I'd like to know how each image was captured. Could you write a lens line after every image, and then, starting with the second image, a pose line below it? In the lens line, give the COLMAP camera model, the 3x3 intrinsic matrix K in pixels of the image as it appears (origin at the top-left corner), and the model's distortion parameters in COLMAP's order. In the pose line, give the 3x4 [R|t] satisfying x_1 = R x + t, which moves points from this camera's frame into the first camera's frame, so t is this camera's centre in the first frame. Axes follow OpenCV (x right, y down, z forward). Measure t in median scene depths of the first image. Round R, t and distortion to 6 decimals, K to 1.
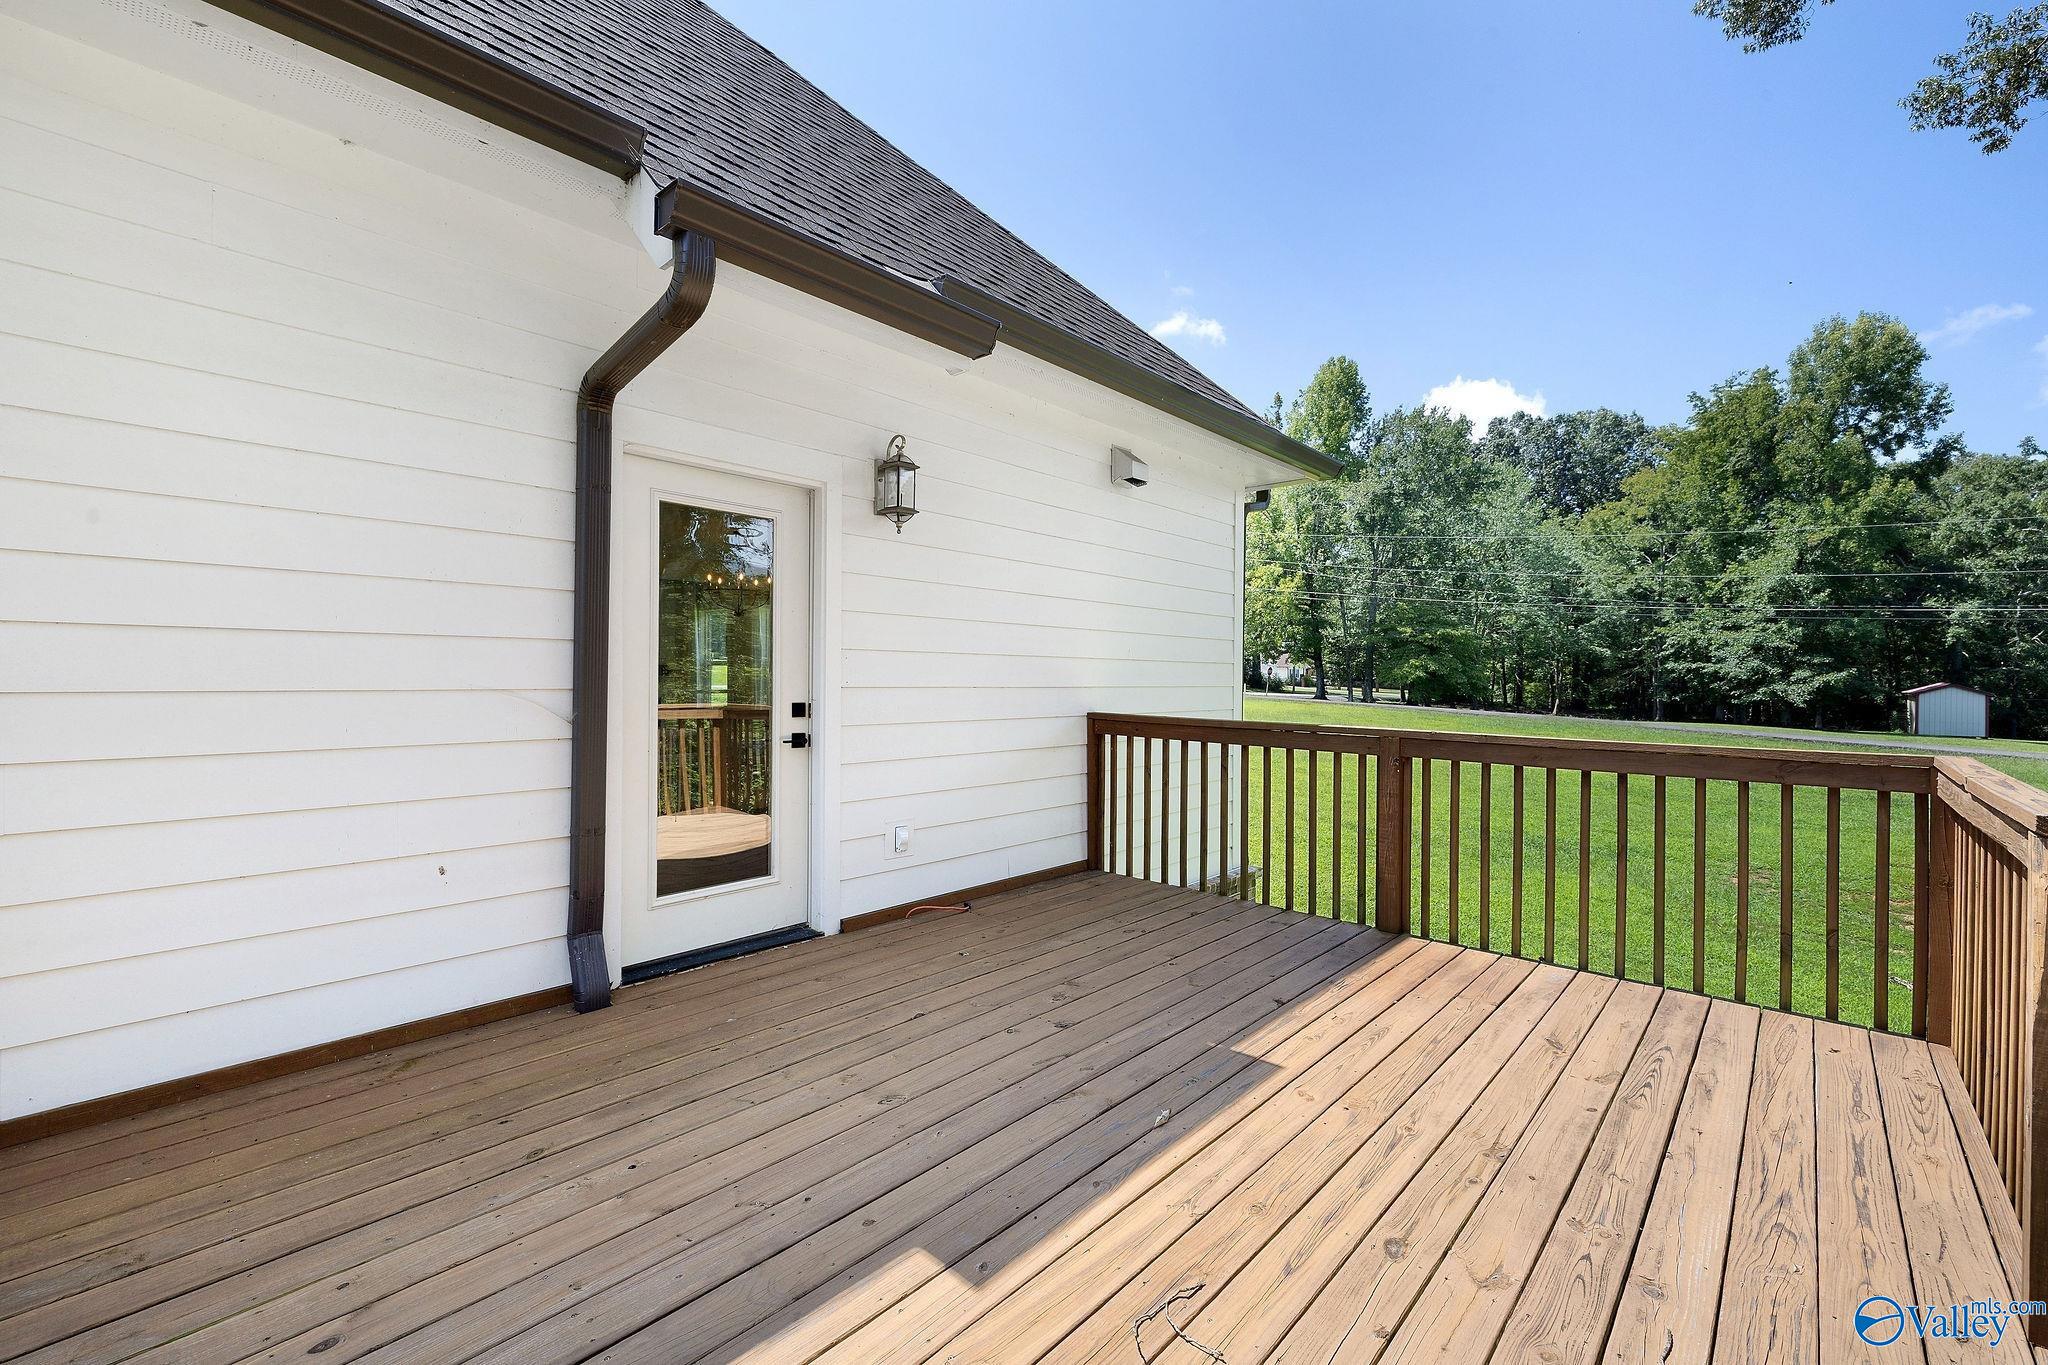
lens RADIAL K [[888.9, 0, 1017.2], [0, 888.9, 685.3], [0, 0, 1]] dist [0.000281, 0.000974]
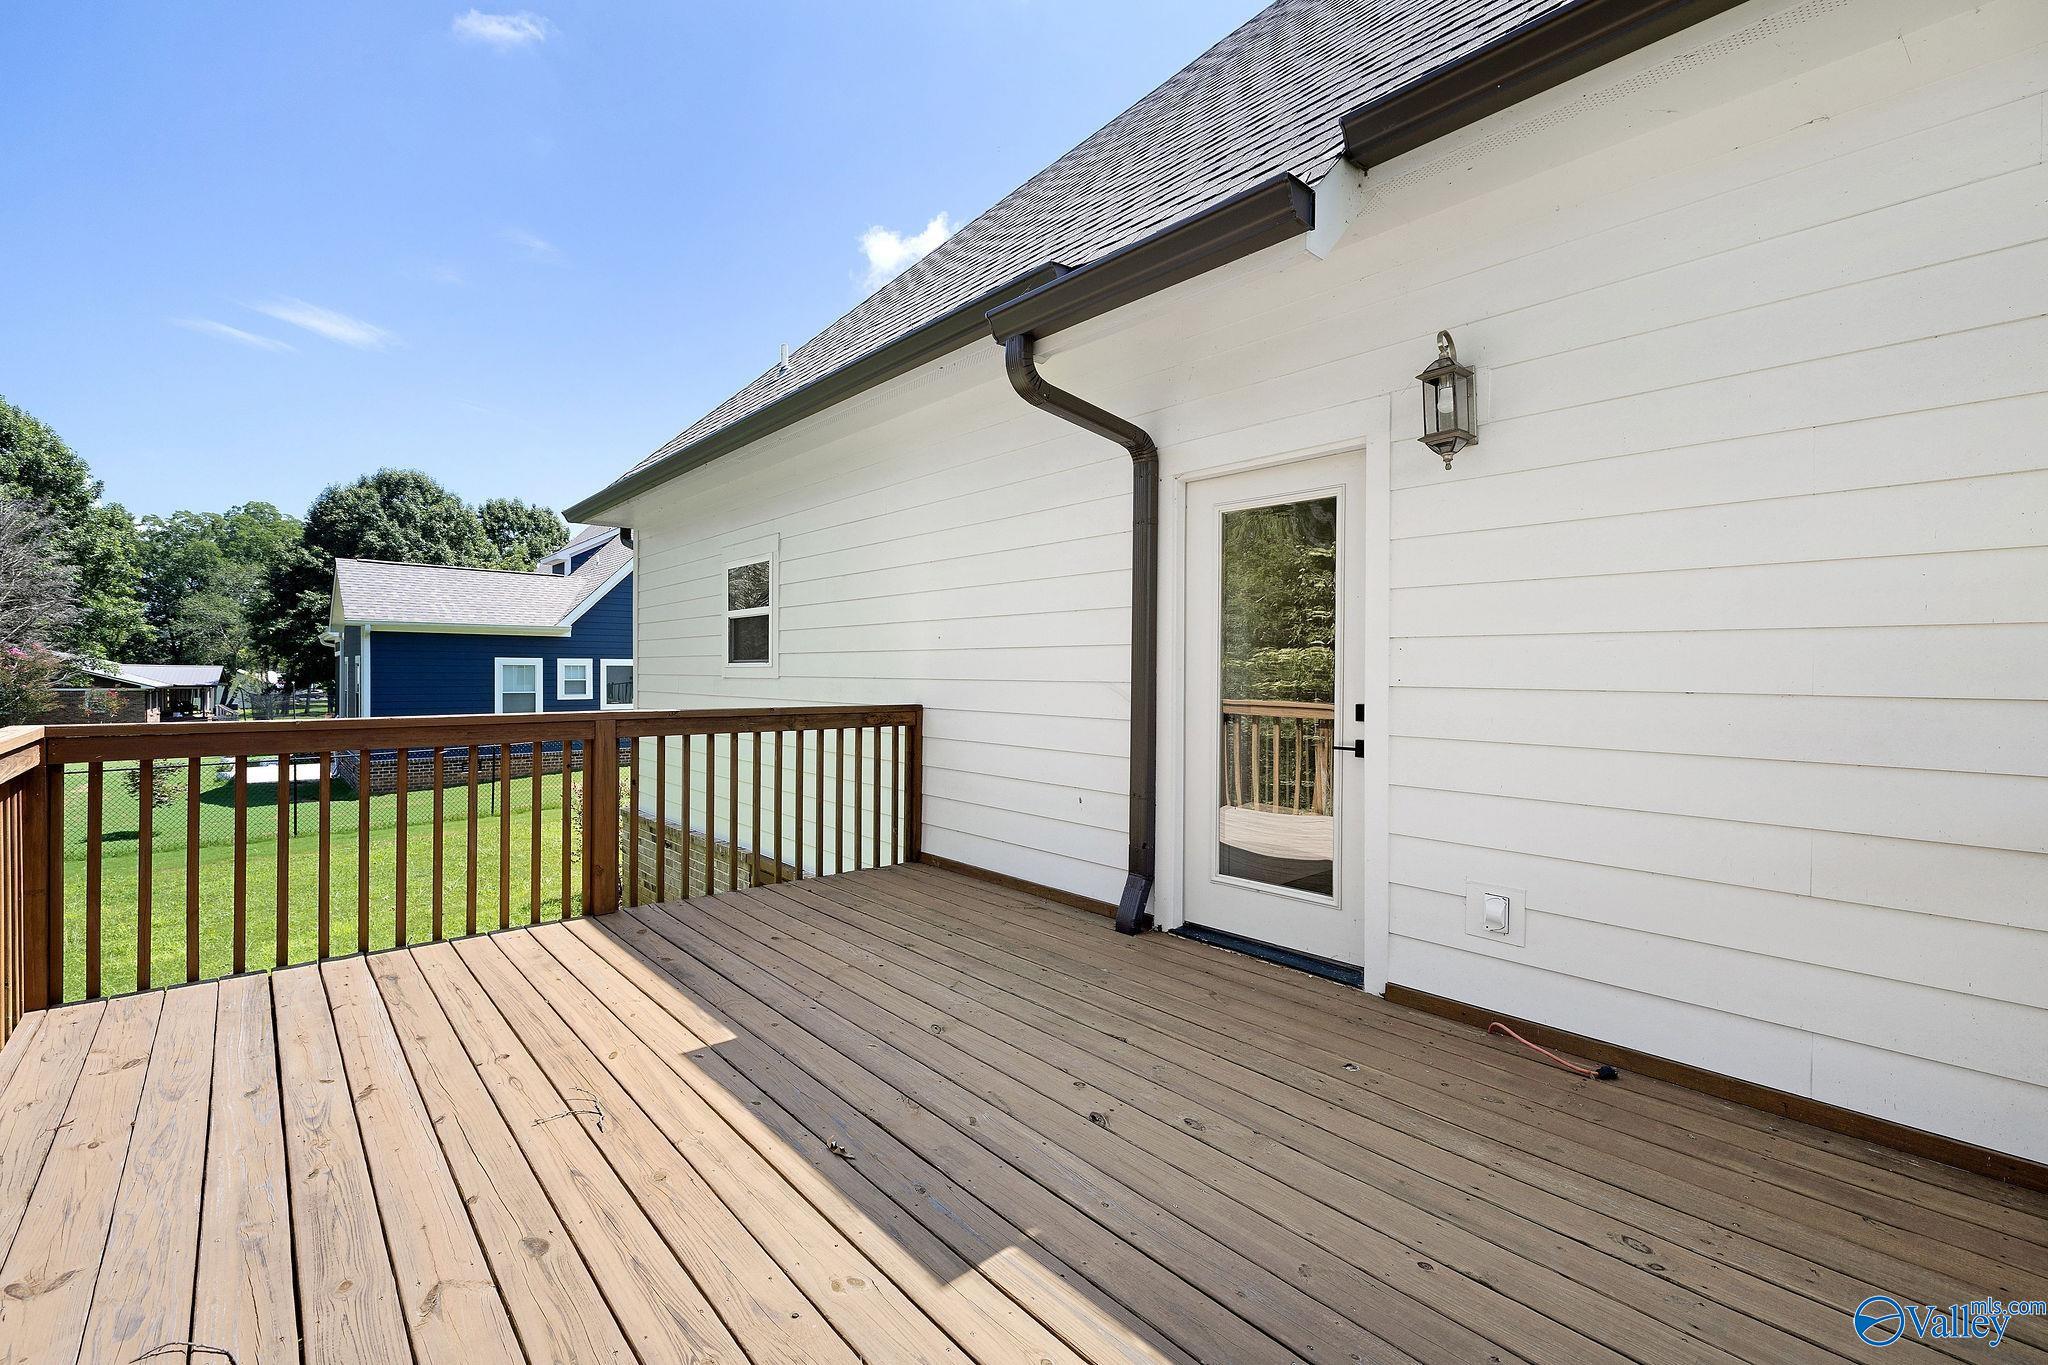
lens RADIAL K [[888.9, 0, 1017.4], [0, 888.9, 673.4], [0, 0, 1]] dist [0.000281, 0.000974]
pose [[-0.127412, -0.009187, -0.991807, 0.856634], [-0.020244, 0.999773, -0.006660, 0.003577], [0.991643, 0.019230, -0.127569, 1.055908]]
